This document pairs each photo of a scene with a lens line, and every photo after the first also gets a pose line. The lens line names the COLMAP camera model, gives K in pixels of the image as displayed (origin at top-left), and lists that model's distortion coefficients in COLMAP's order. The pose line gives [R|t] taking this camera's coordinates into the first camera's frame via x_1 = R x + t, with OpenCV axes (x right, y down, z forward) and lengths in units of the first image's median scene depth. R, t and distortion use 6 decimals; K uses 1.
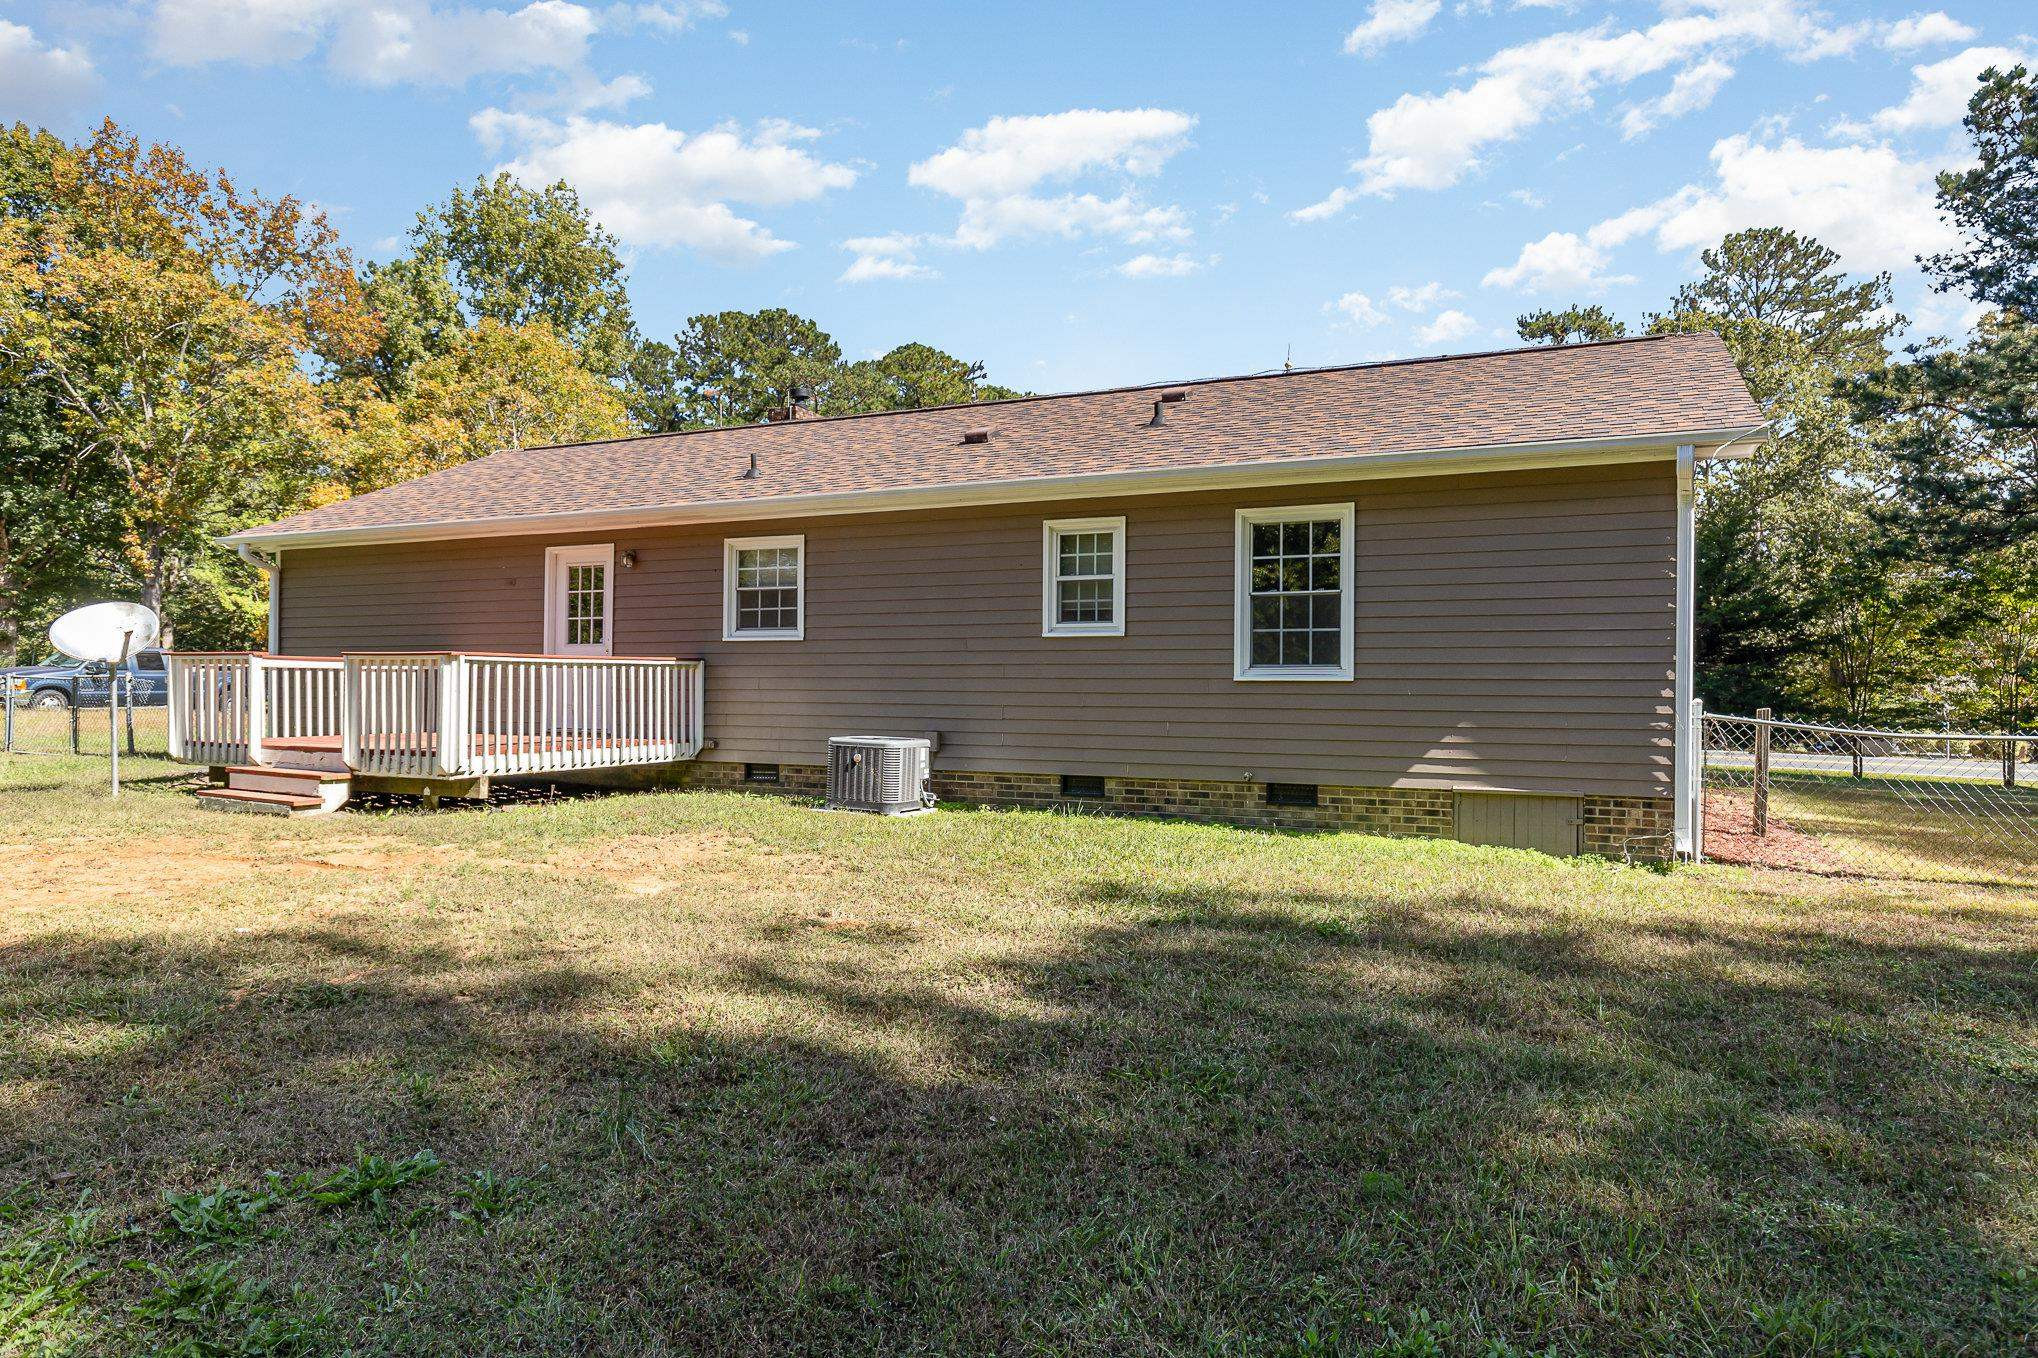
lens RADIAL K [[1244.0, 0, 1019.0], [0, 1244.0, 679.0], [0, 0, 1]] dist [-0.000478, 0.000447]
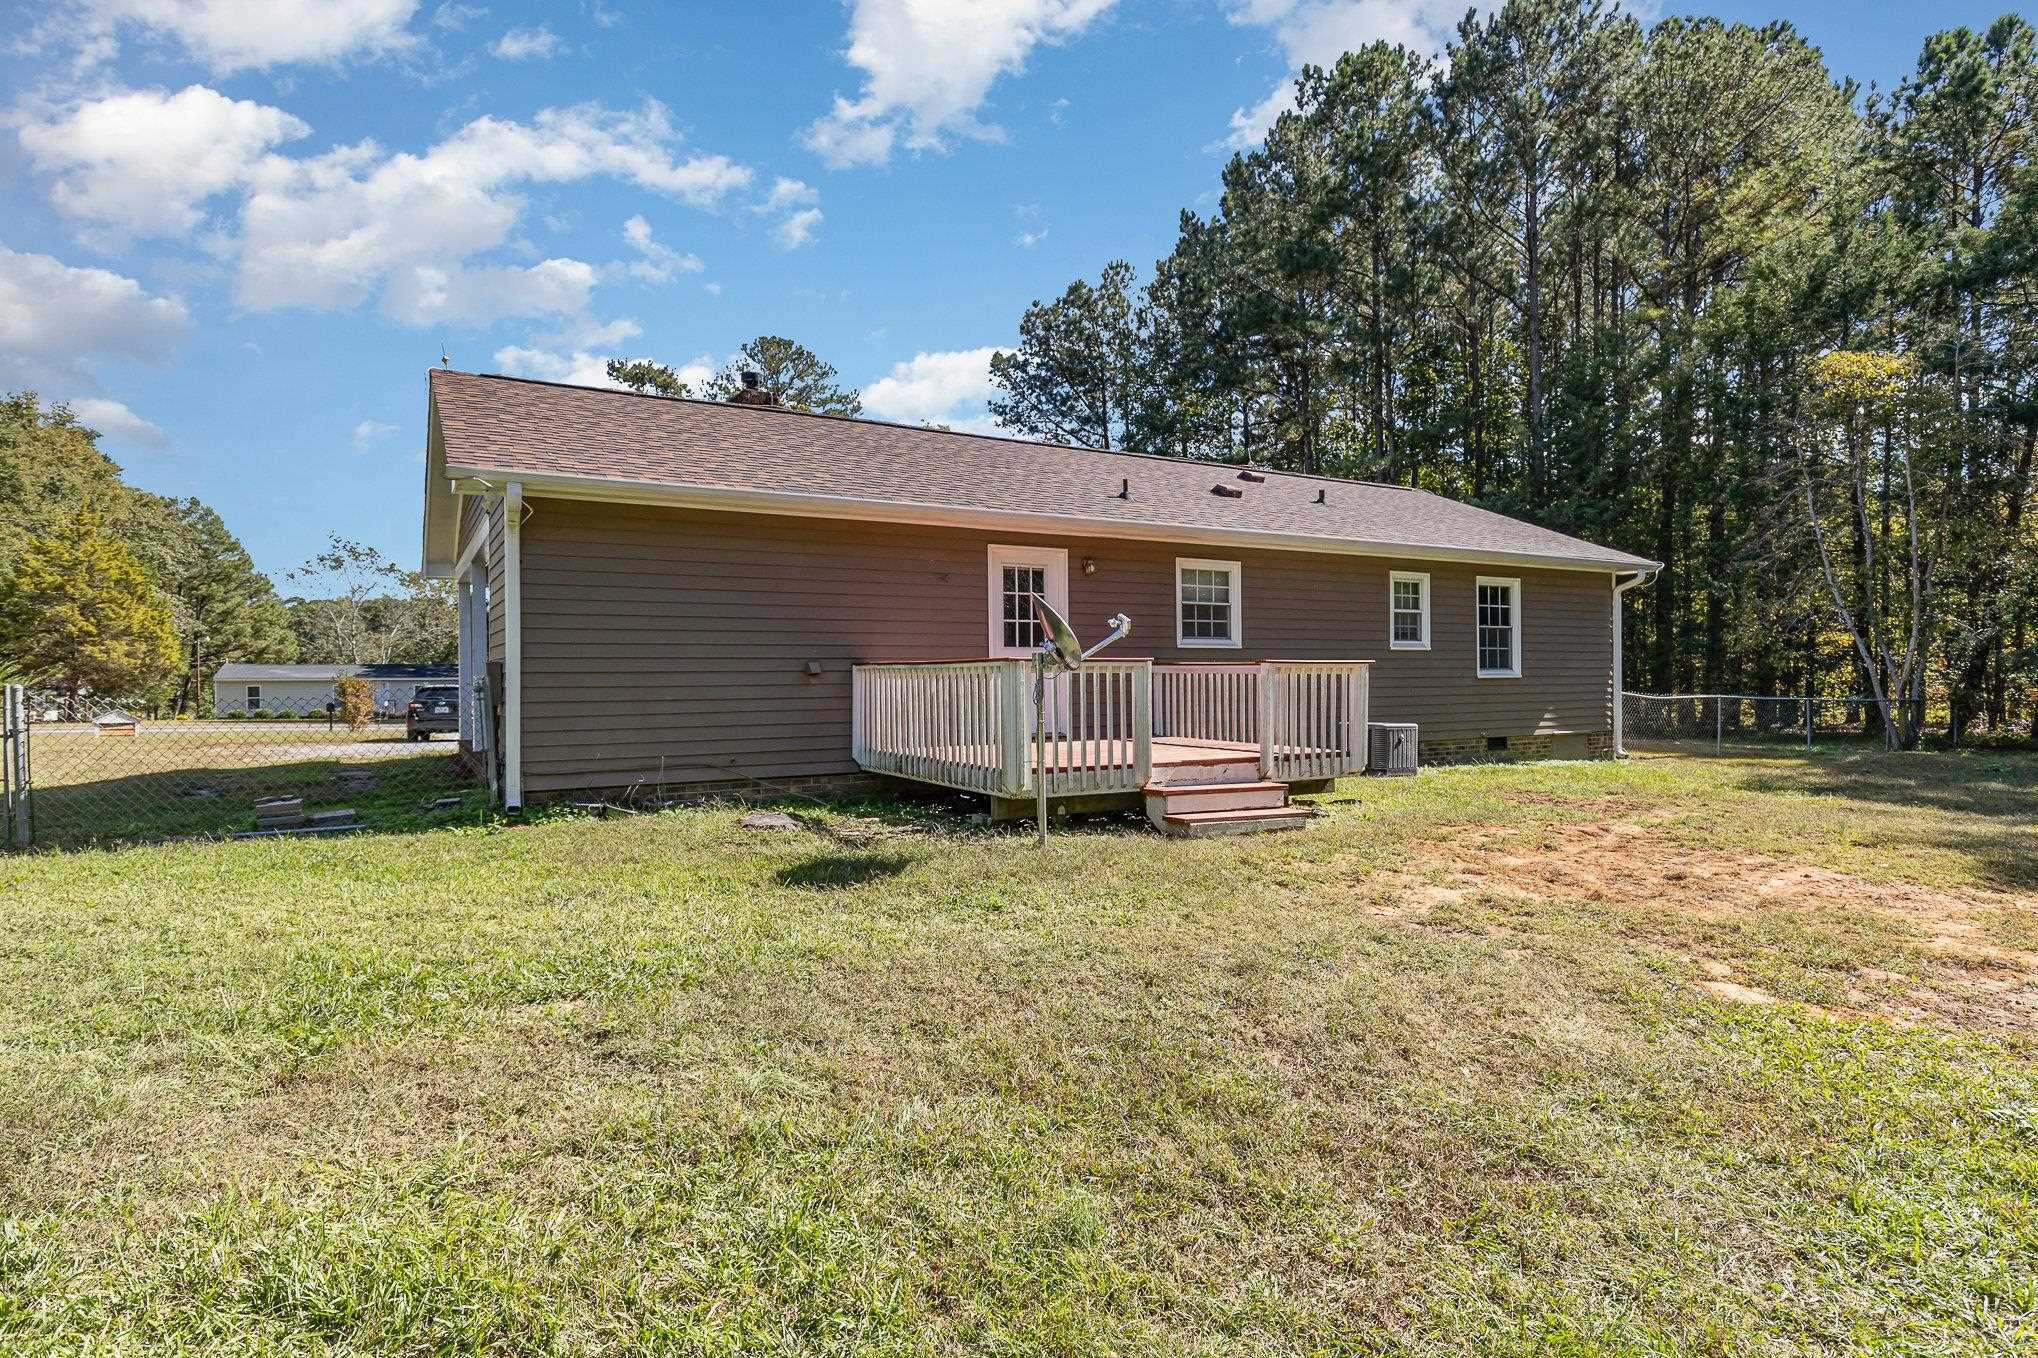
lens RADIAL K [[1067.2, 0, 1021.0], [0, 1067.2, 672.8], [0, 0, 1]] dist [0.000067, -0.000112]
pose [[0.570825, -0.007882, 0.821034, -1.134720], [0.003038, 0.999967, 0.007488, -0.015212], [-0.821066, -0.001781, 0.570830, 0.567342]]
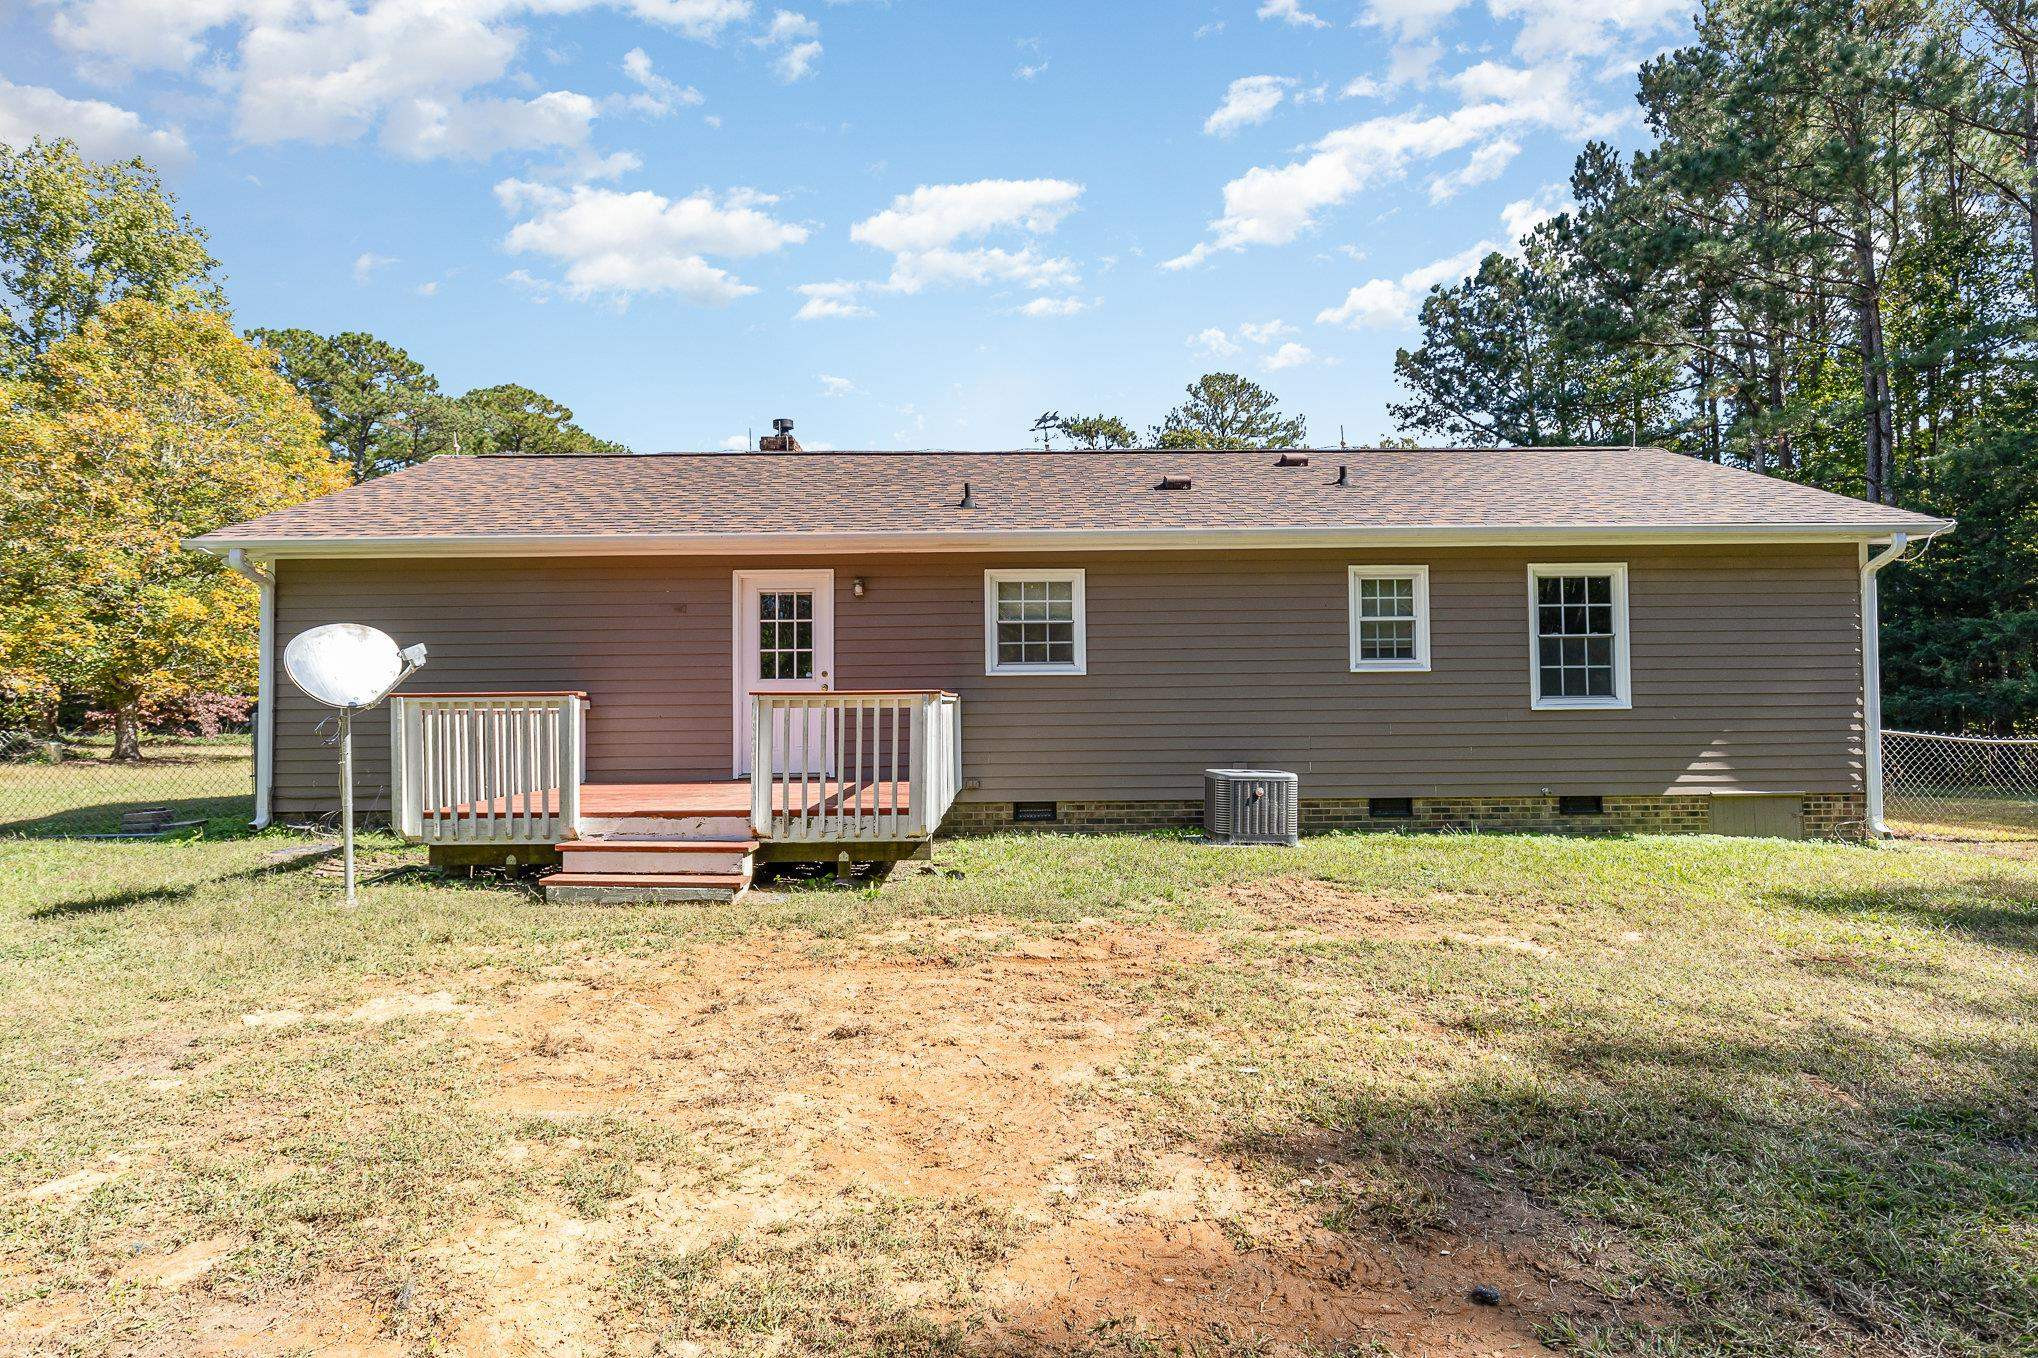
lens RADIAL K [[1051.5, 0, 1019.0], [0, 1051.5, 679.0], [0, 0, 1]] dist [-0.000143, -0.000834]
pose [[0.903505, -0.002572, 0.428569, -0.568840], [0.012553, 0.999712, -0.020465, -0.011200], [-0.428393, 0.023870, 0.903277, 0.260734]]
